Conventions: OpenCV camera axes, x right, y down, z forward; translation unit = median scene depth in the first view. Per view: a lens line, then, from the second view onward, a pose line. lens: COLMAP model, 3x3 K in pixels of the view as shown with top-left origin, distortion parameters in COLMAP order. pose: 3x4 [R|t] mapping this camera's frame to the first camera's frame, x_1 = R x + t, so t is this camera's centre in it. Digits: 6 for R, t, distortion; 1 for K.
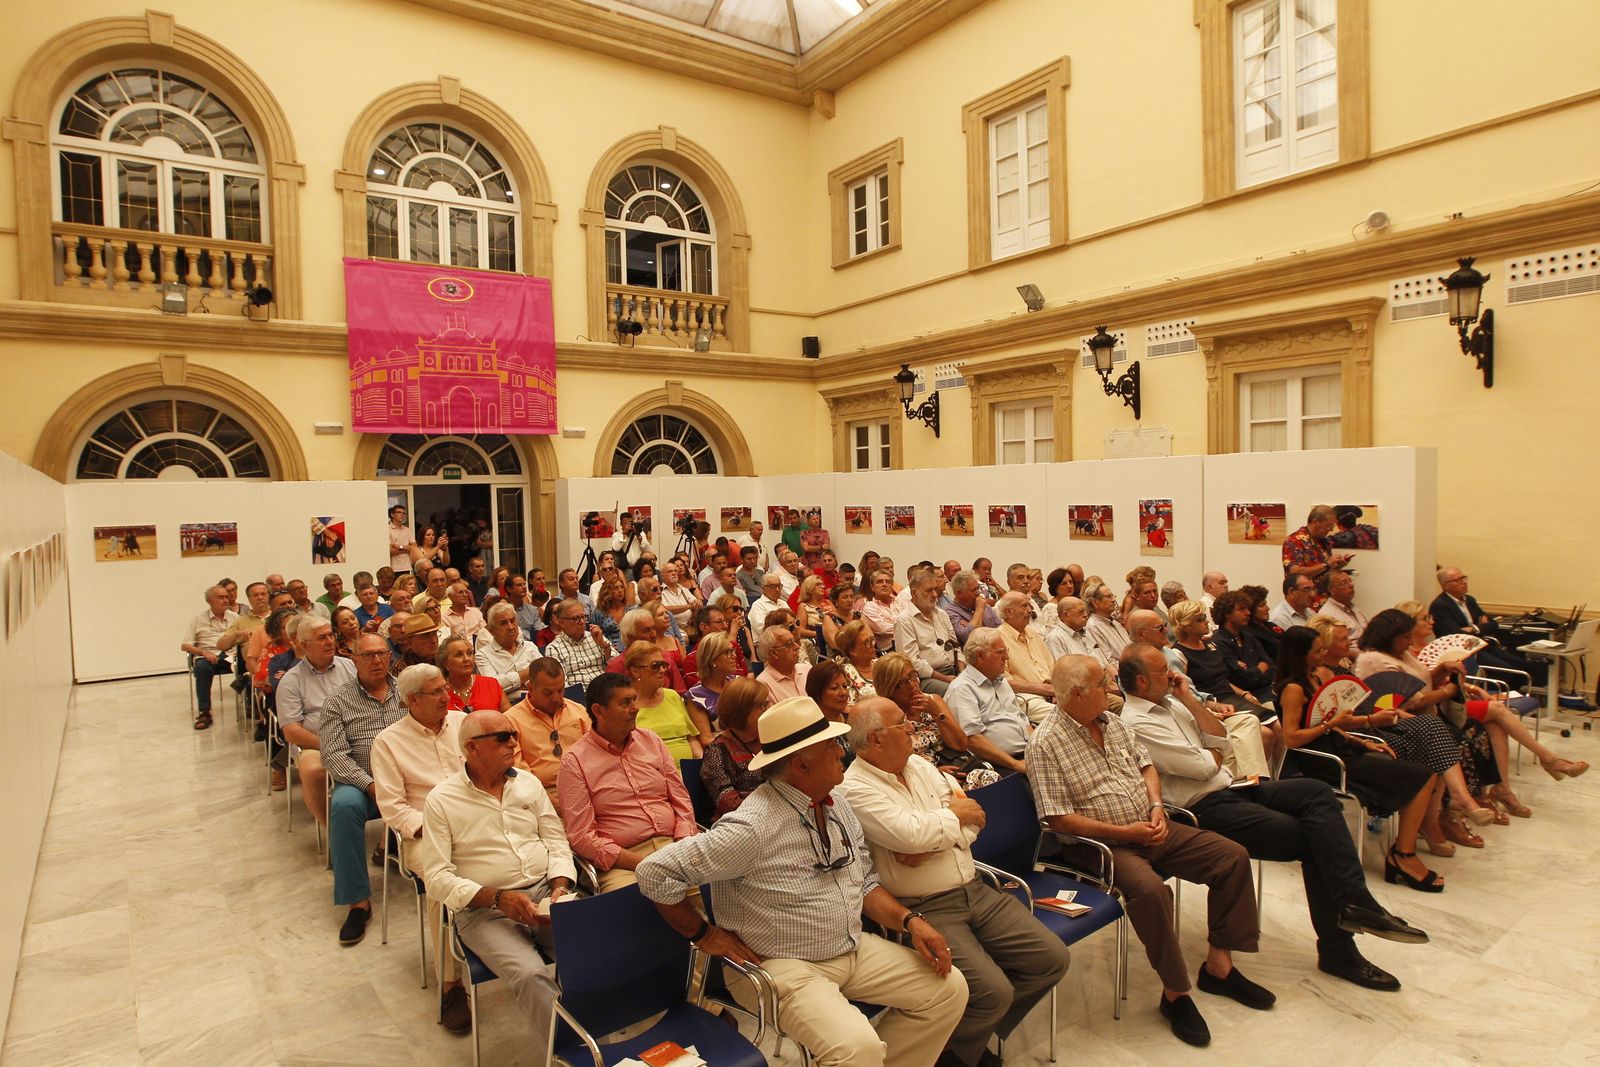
lens RADIAL K [[957.7, 0, 802.6], [0, 957.7, 536.2], [0, 0, 1]] dist [-0.054683, 0.027441]
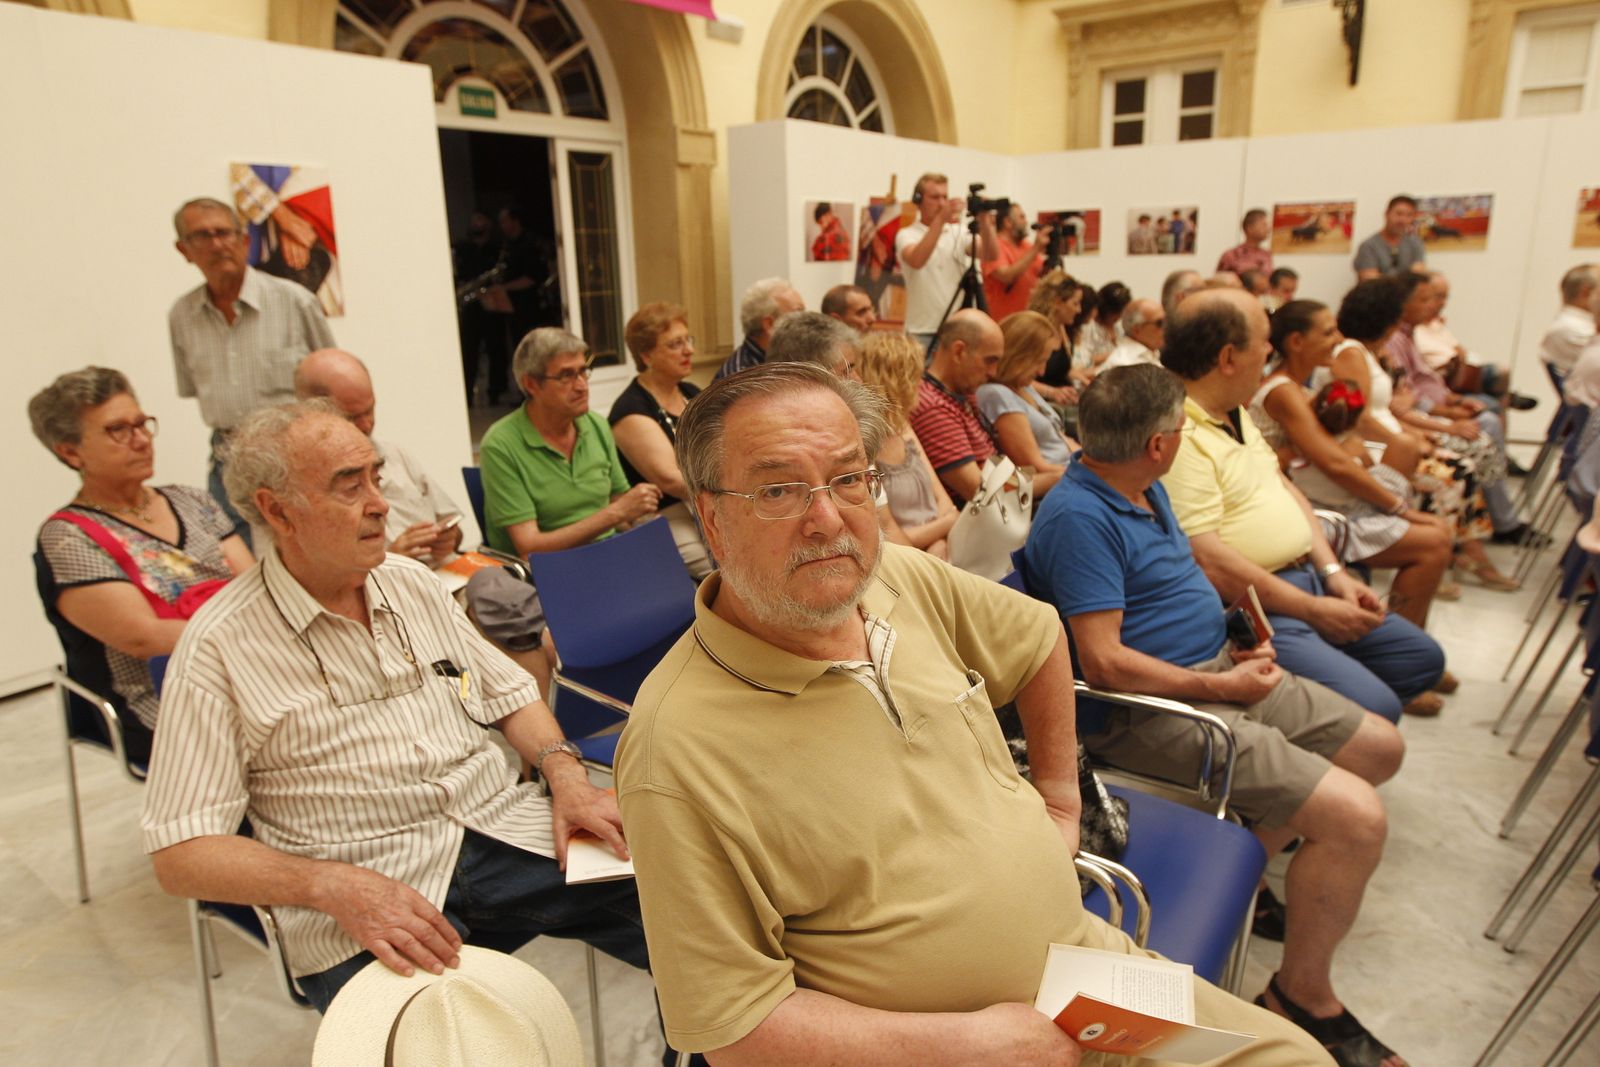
lens RADIAL K [[973.2, 0, 800.4], [0, 973.2, 540.5], [0, 0, 1]] dist [-0.071201, 0.043787]
pose [[0.954542, -0.085061, 0.285682, -0.626823], [0.018137, 0.973217, 0.229171, 0.042277], [-0.297524, -0.213572, 0.930520, 0.914986]]
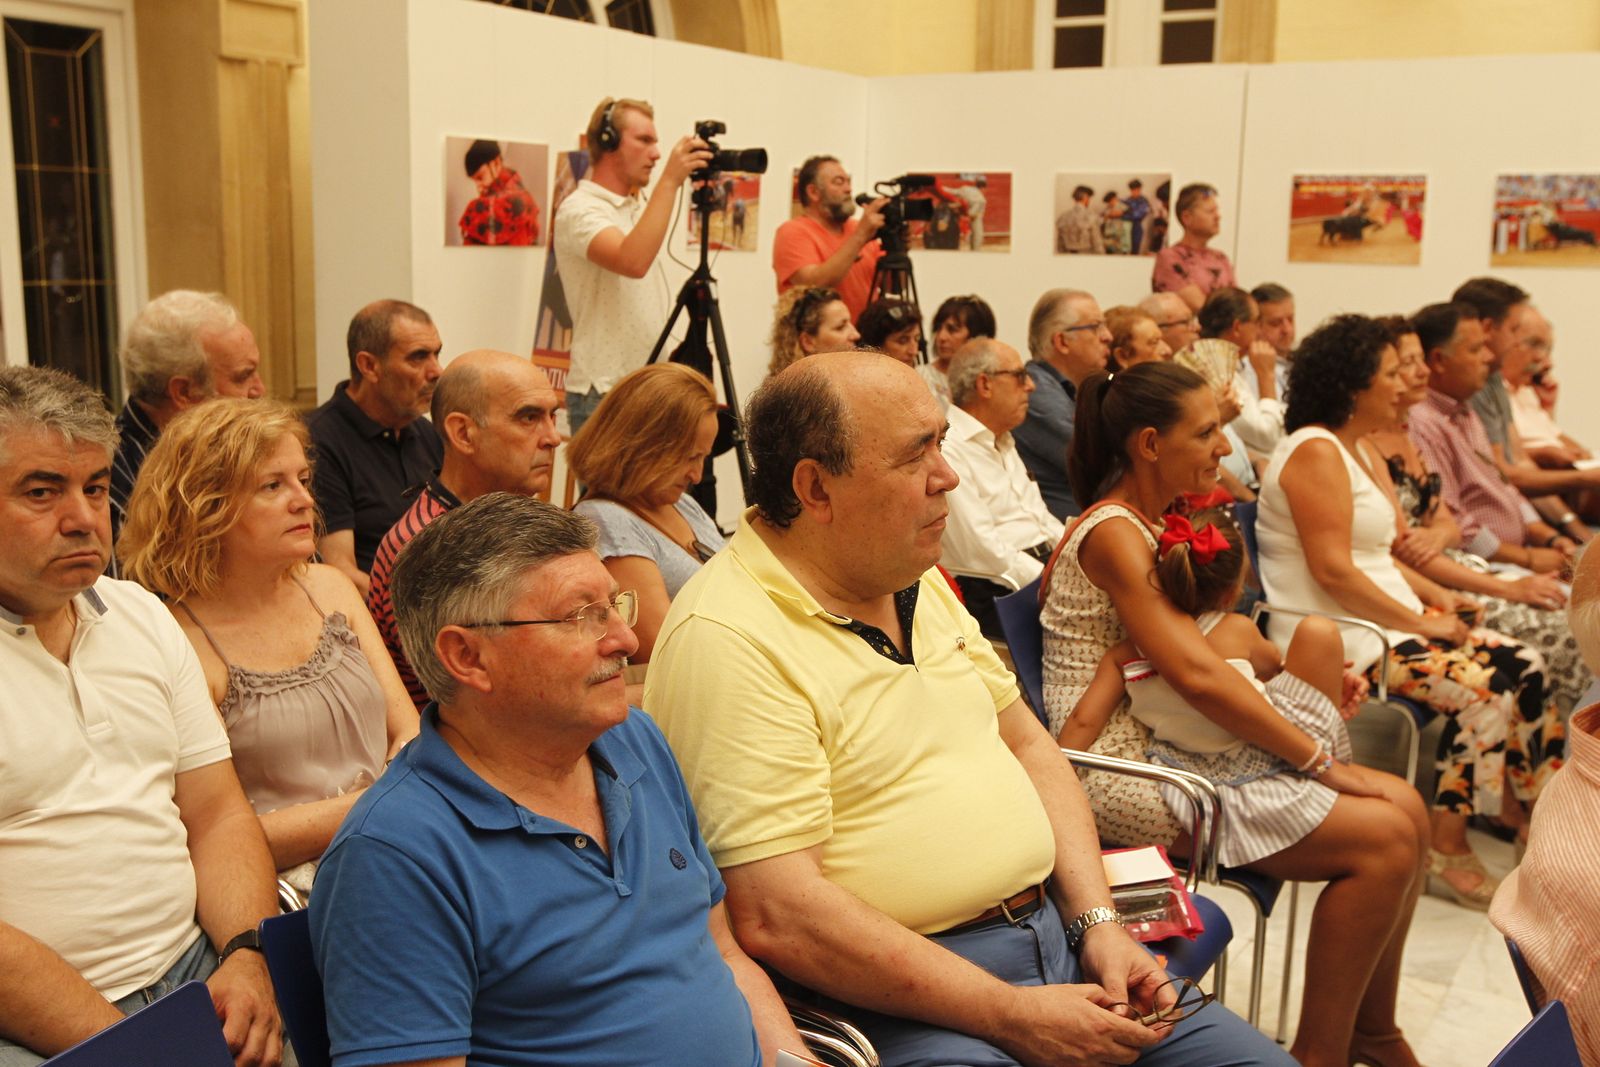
lens RADIAL K [[1670.9, 0, 796.9], [0, 1670.9, 542.0], [0, 0, 1]] dist [-0.019953, 0.099837]
pose [[0.920302, -0.030553, 0.390014, -0.533232], [-0.022307, 0.991225, 0.130287, 0.033445], [-0.390572, -0.128603, 0.911545, 0.930770]]
